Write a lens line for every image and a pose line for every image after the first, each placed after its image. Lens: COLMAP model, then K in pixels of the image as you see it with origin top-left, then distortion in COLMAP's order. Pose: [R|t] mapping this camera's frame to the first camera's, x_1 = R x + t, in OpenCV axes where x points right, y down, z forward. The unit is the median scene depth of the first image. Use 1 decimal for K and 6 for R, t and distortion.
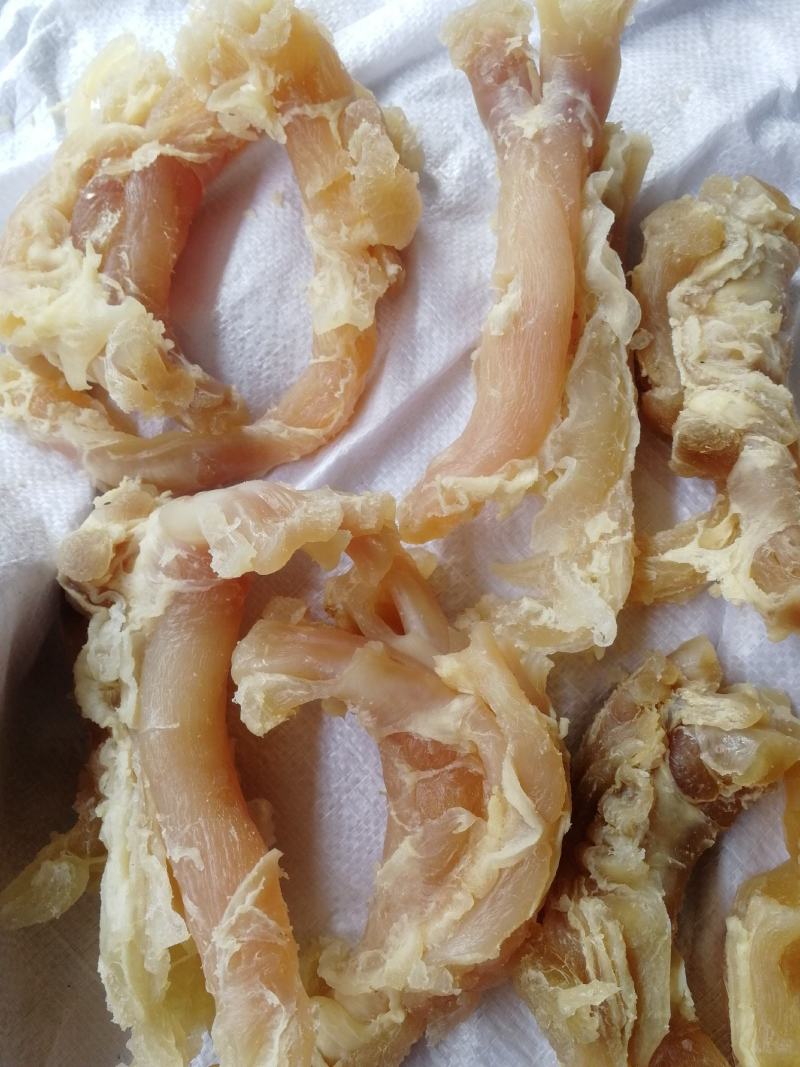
lens RADIAL K [[886.4, 0, 399.5], [0, 886.4, 540.5], [0, 0, 1]] dist [0.028670, -0.047377]
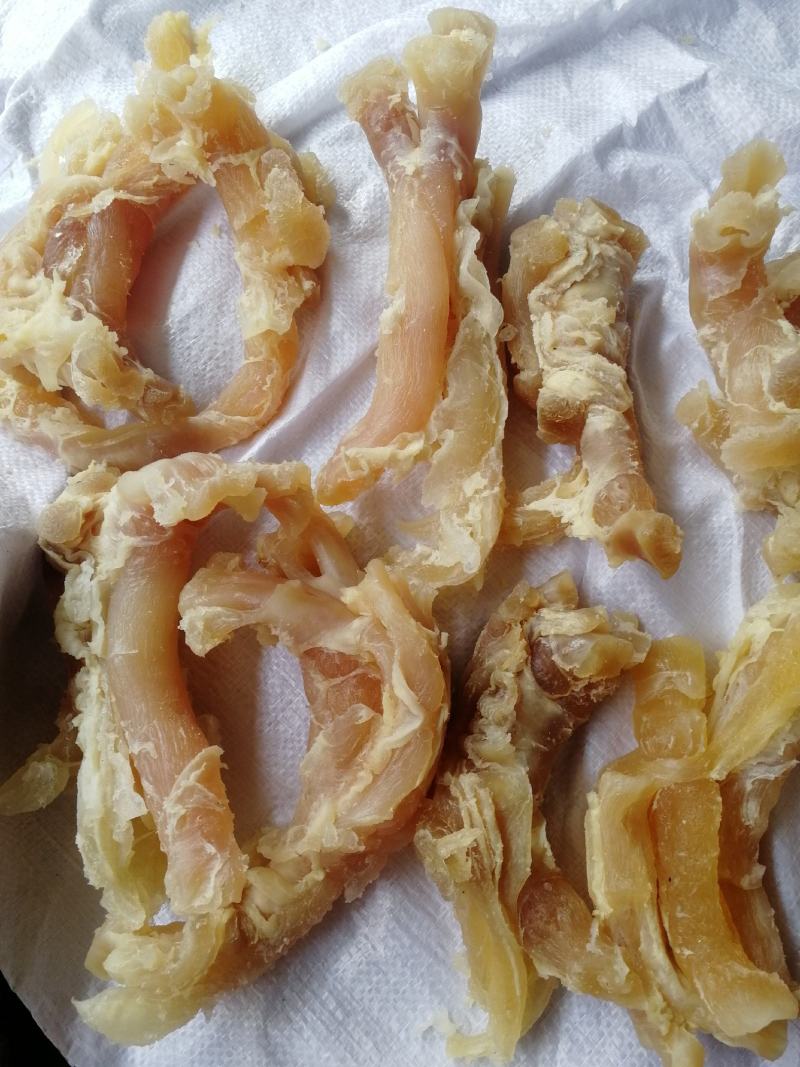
lens RADIAL K [[886.4, 0, 399.5], [0, 886.4, 540.5], [0, 0, 1]] dist [0.028670, -0.047377]
pose [[0.999238, -0.038960, -0.002178, 0.118163], [0.038894, 0.998931, -0.024977, 0.089309], [0.003149, 0.024873, 0.999686, -0.231887]]
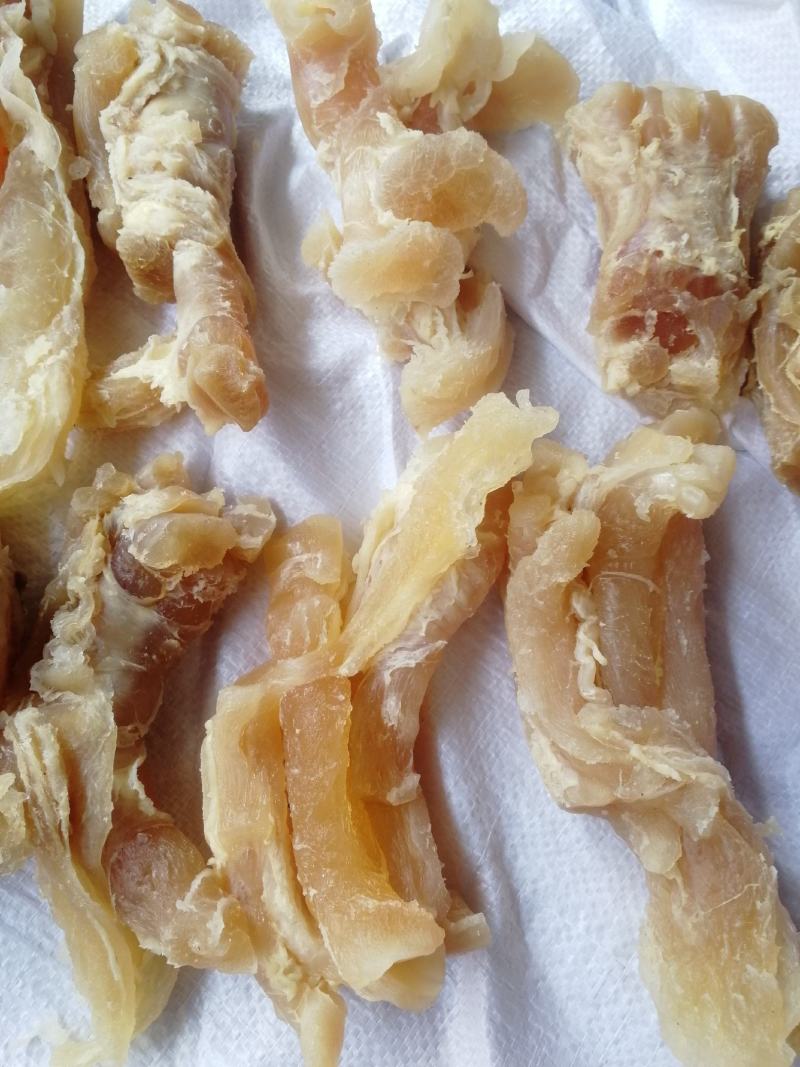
lens RADIAL K [[886.4, 0, 399.5], [0, 886.4, 540.5], [0, 0, 1]] dist [0.028670, -0.047377]
pose [[0.982637, -0.146055, 0.114425, 0.467403], [0.147653, 0.989024, -0.005571, 0.252038], [-0.112356, 0.022370, 0.993416, -0.012957]]
